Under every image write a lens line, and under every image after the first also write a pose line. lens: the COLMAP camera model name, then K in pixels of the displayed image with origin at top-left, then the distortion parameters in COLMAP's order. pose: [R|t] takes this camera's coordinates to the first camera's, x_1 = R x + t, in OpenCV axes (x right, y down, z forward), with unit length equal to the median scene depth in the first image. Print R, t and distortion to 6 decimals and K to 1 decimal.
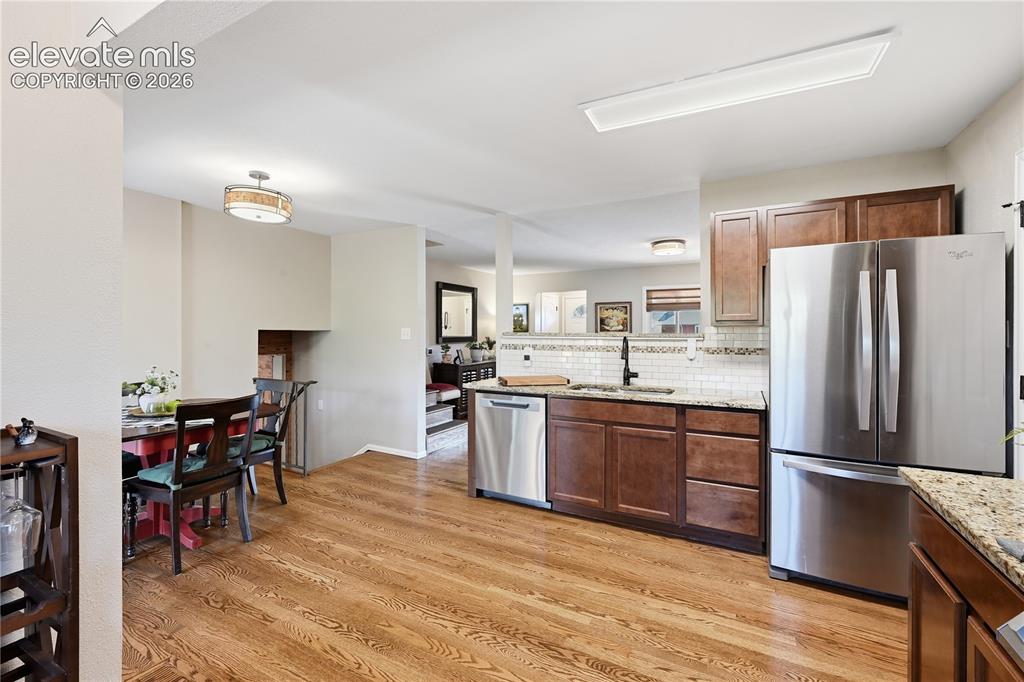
lens RADIAL K [[424.5, 0, 513.7], [0, 424.5, 333.0], [0, 0, 1]] dist [0.000026, -0.000220]
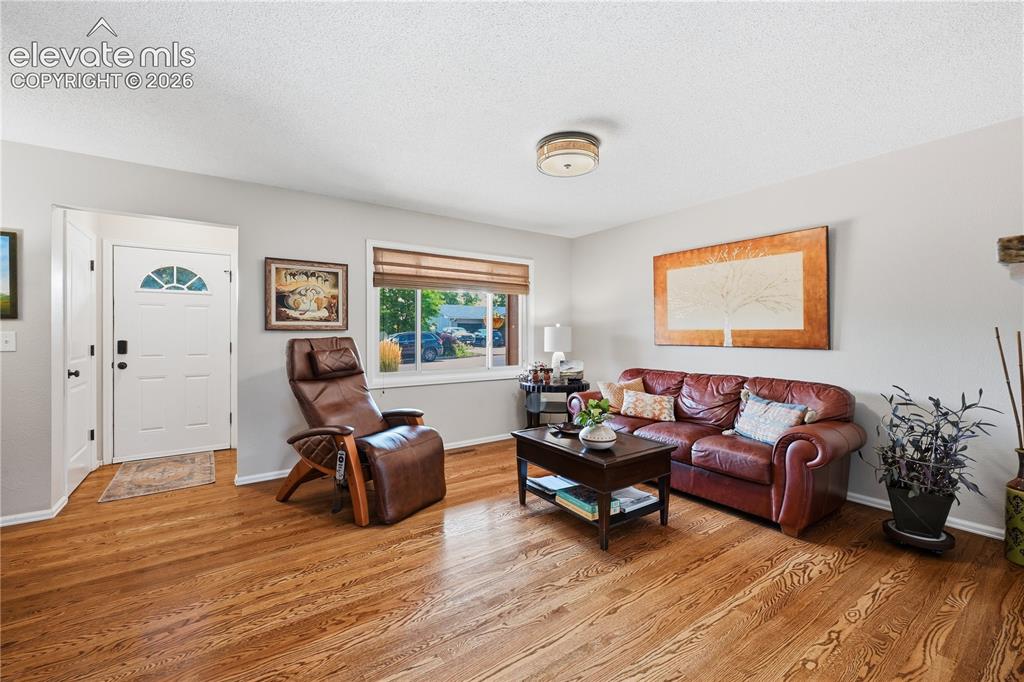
lens RADIAL K [[424.5, 0, 516.1], [0, 424.5, 333.7], [0, 0, 1]] dist [0.000026, -0.000220]
pose [[0.453250, -0.000080, 0.891383, -0.091065], [0.007241, 0.999967, -0.003592, 0.014038], [-0.891354, 0.008083, 0.453236, 0.566868]]
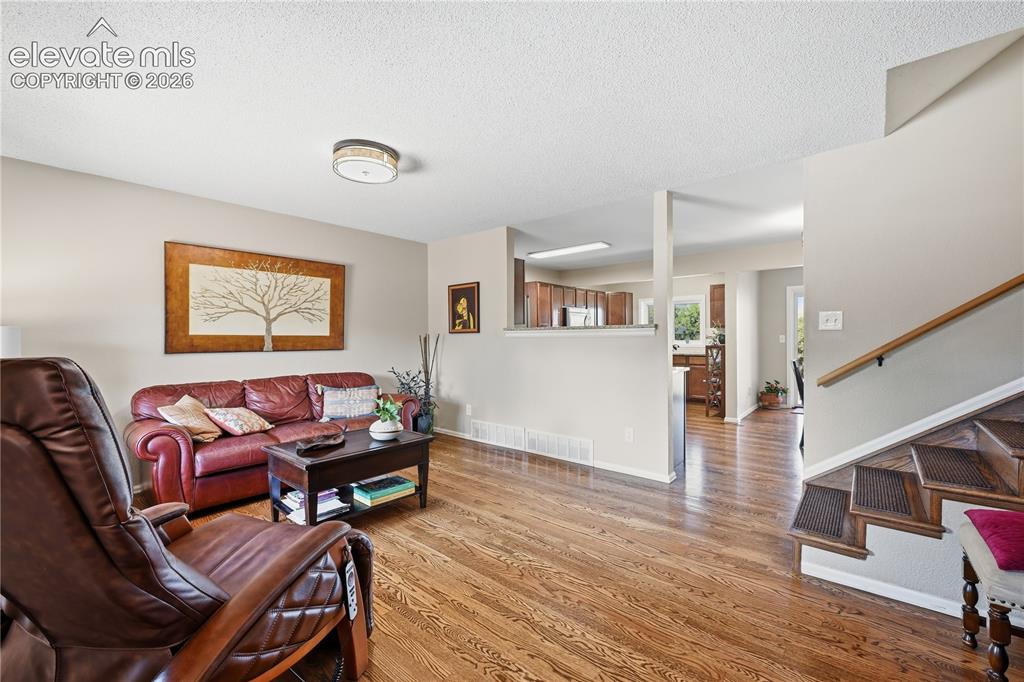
lens RADIAL K [[424.5, 0, 510.6], [0, 424.5, 339.1], [0, 0, 1]] dist [0.000026, -0.000220]
pose [[-0.975859, 0.004605, 0.218355, 0.051815], [0.006505, 0.999947, 0.007982, 0.011781], [-0.218306, 0.009209, -0.975837, 1.027364]]
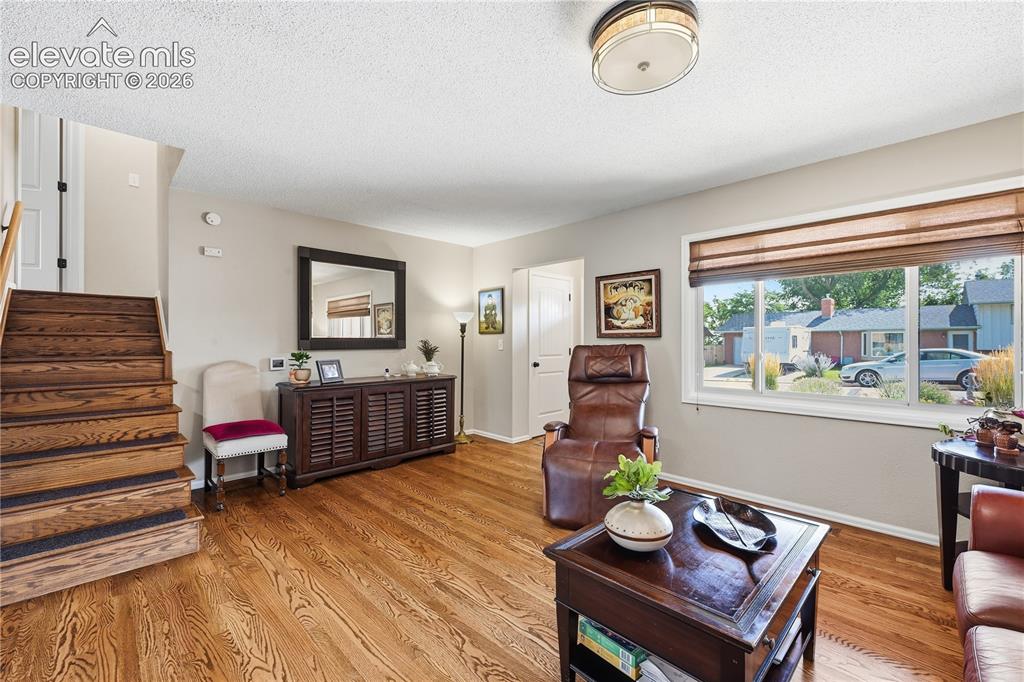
lens RADIAL K [[424.5, 0, 511.3], [0, 424.5, 343.1], [0, 0, 1]] dist [0.000026, -0.000220]
pose [[0.954318, 0.000280, -0.298793, 0.254468], [-0.001000, 0.999997, -0.002257, 0.014480], [0.298792, 0.002453, 0.954315, 0.460716]]
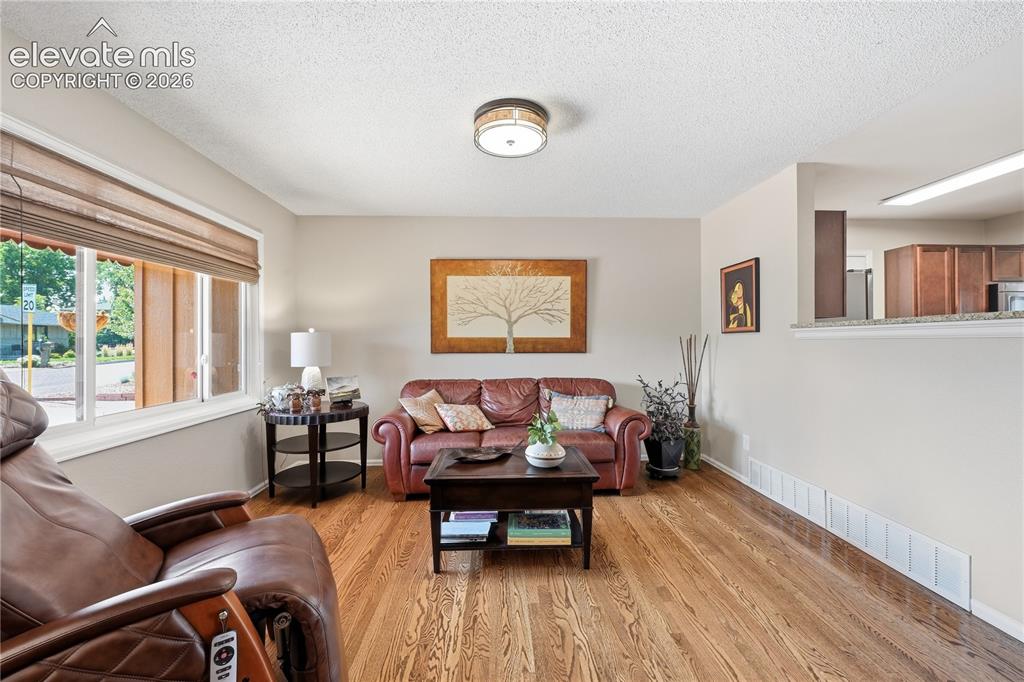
lens RADIAL K [[424.5, 0, 512.5], [0, 424.5, 341.6], [0, 0, 1]] dist [0.000026, -0.000220]
pose [[-0.506495, 0.001243, 0.862242, -0.011692], [0.010313, 0.999936, 0.004617, 0.012063], [-0.862181, 0.011231, -0.506475, 0.848927]]
